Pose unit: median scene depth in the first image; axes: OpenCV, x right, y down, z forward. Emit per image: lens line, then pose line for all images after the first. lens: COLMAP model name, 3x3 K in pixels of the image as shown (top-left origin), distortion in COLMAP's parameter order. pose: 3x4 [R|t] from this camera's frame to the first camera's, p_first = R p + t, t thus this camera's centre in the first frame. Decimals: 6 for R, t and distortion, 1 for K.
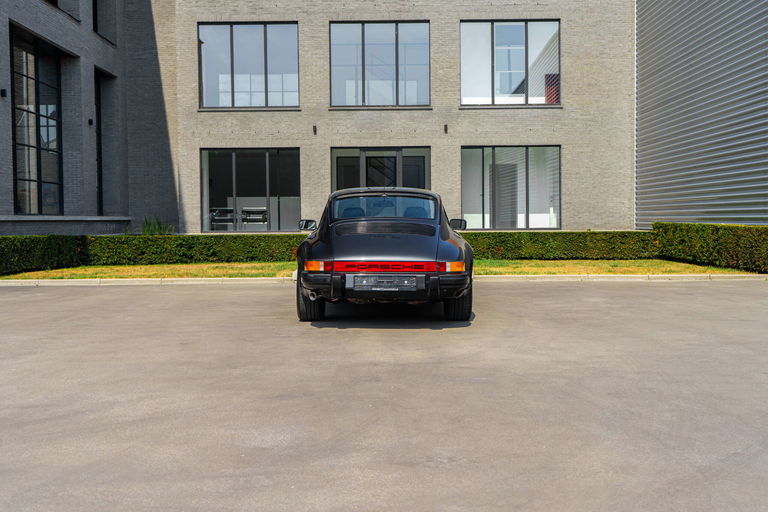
lens RADIAL K [[906.1, 0, 384.0], [0, 906.1, 256.0], [0, 0, 1]] dist [0.020629, 0.043156]
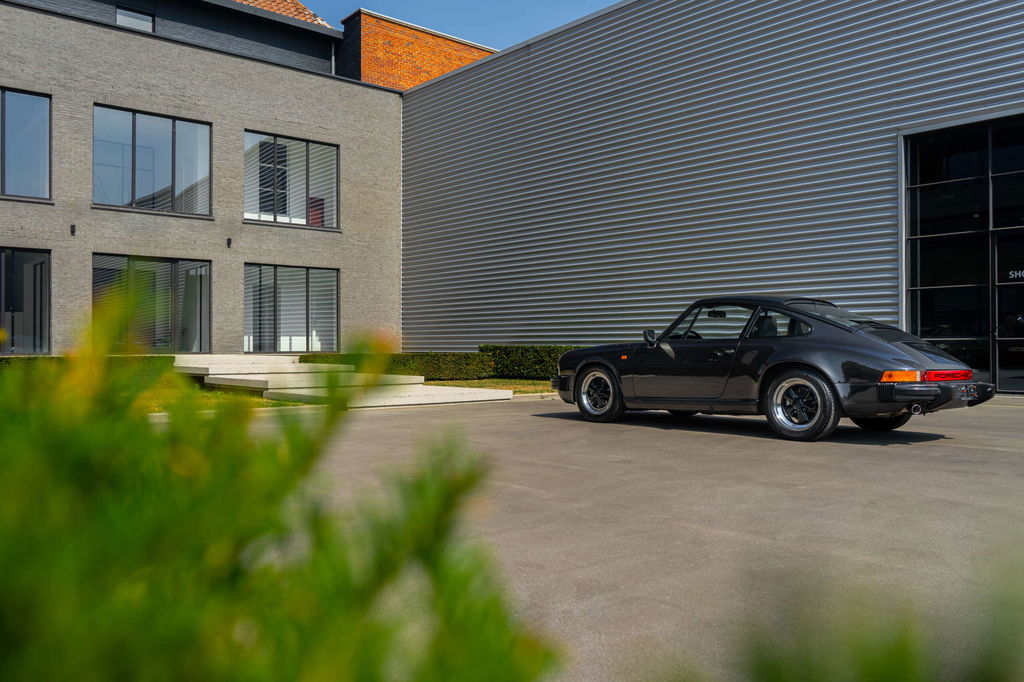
lens RADIAL K [[840.9, 0, 512.0], [0, 840.9, 341.0], [0, 0, 1]] dist [-0.001421, 0.002014]
pose [[0.756654, 0.010931, 0.653724, -0.276926], [0.021541, 0.998901, -0.041634, 0.000639], [-0.653460, 0.045584, 0.755587, 0.178390]]
